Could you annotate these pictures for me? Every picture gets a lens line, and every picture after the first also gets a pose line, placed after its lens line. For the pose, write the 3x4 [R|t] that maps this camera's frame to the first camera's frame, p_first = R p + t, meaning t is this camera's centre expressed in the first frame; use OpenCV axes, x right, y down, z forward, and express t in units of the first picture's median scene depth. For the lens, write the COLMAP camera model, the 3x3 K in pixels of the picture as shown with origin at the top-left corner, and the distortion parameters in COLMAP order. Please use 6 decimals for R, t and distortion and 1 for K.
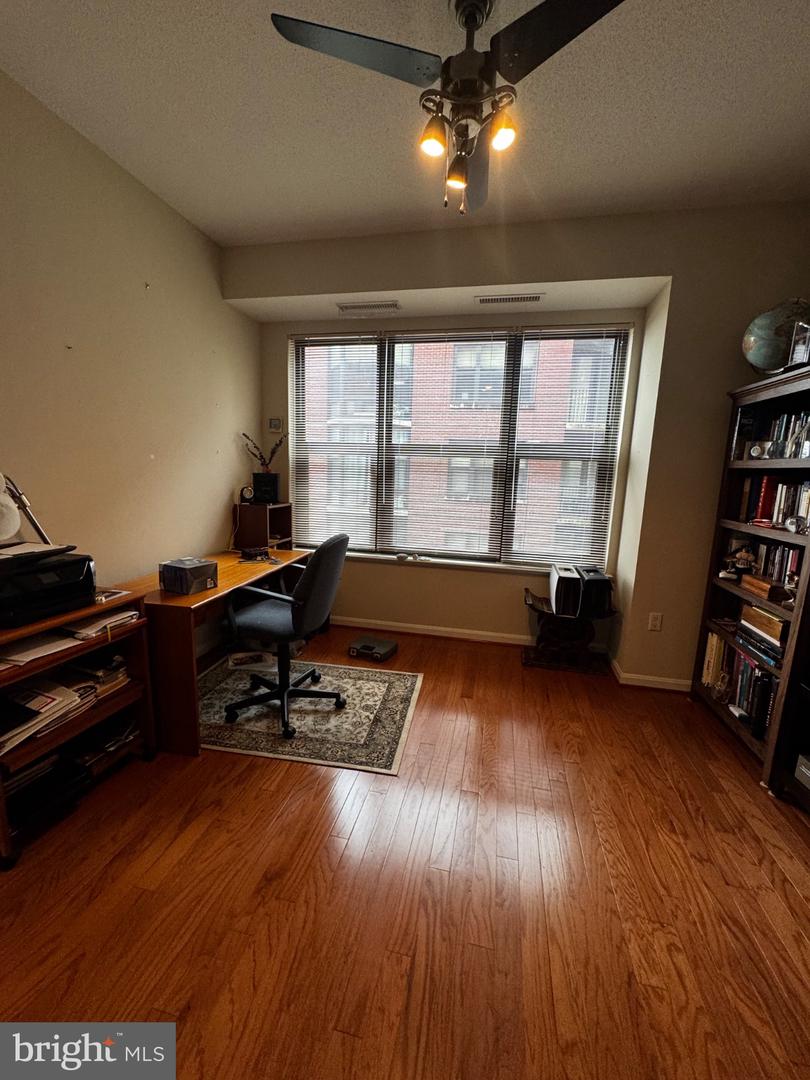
lens RADIAL K [[429.5, 0, 406.3], [0, 429.5, 540.2], [0, 0, 1]] dist [-0.002915, 0.000237]
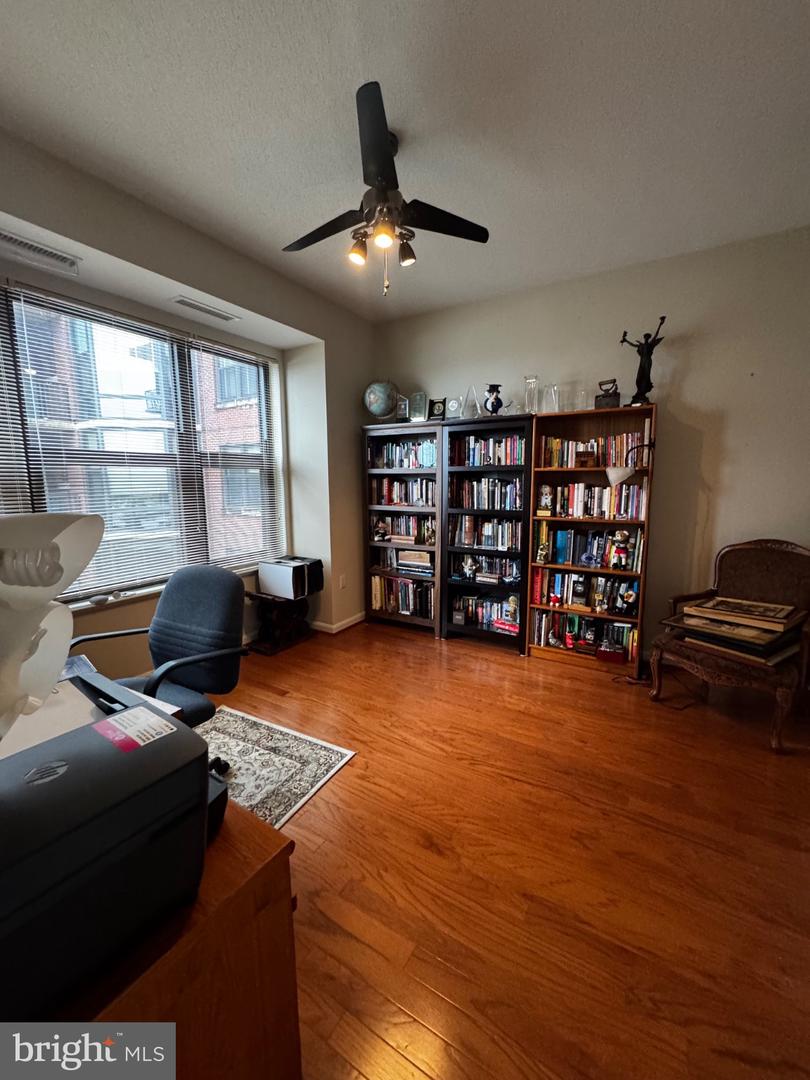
lens RADIAL K [[429.5, 0, 406.3], [0, 429.5, 540.2], [0, 0, 1]] dist [-0.002915, 0.000237]
pose [[0.320083, -0.169243, 0.932150, -0.722021], [0.168718, 0.978369, 0.119700, -0.086973], [-0.932245, 0.118957, 0.341714, 0.325611]]
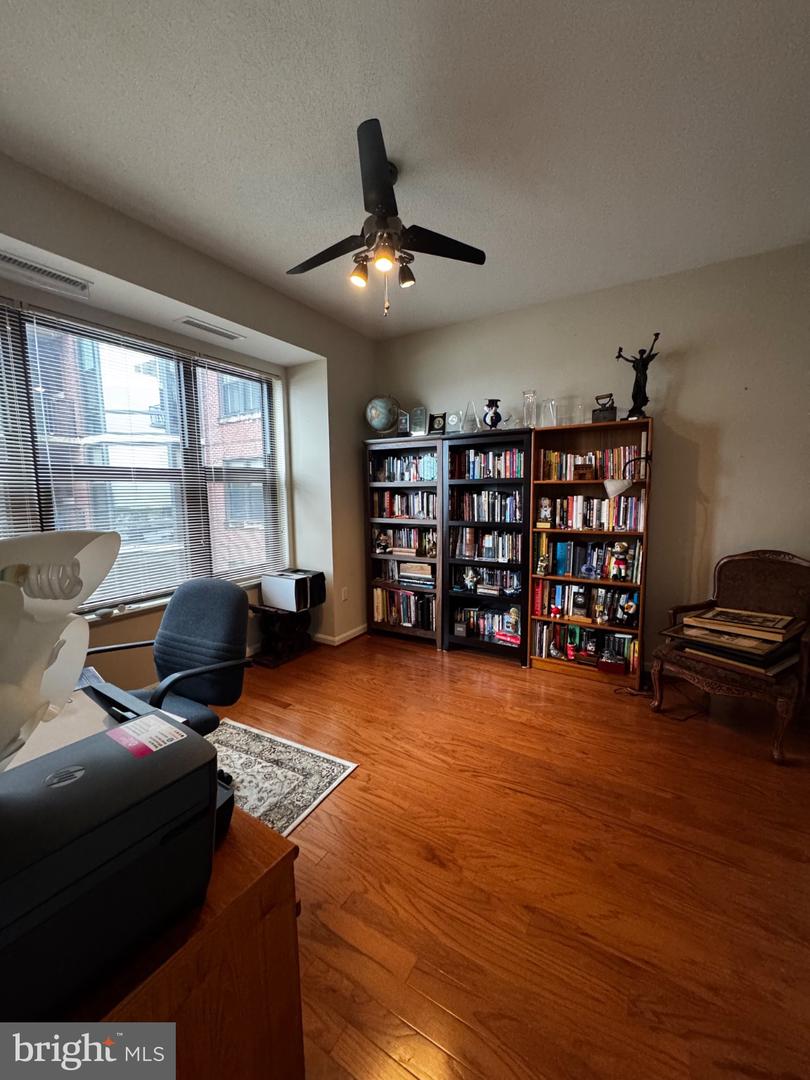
lens RADIAL K [[429.5, 0, 406.3], [0, 429.5, 540.2], [0, 0, 1]] dist [-0.002915, 0.000237]
pose [[0.323377, -0.144903, 0.935110, -0.734537], [0.173996, 0.980462, 0.091760, -0.089650], [-0.930136, 0.133033, 0.342272, 0.318868]]
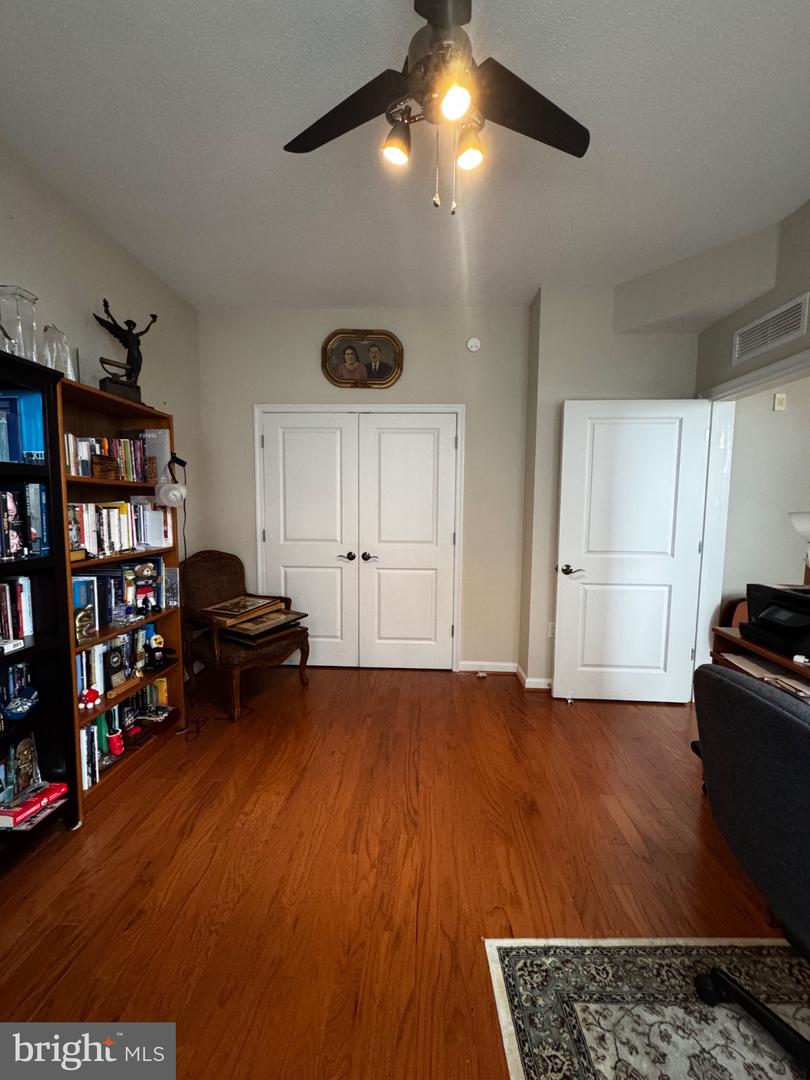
lens RADIAL K [[429.5, 0, 406.3], [0, 429.5, 540.2], [0, 0, 1]] dist [-0.002915, 0.000237]
pose [[-0.983891, -0.027141, -0.176695, 0.185500], [-0.069007, 0.969460, 0.235339, -0.176856], [0.164912, 0.243742, -0.955717, 1.139965]]
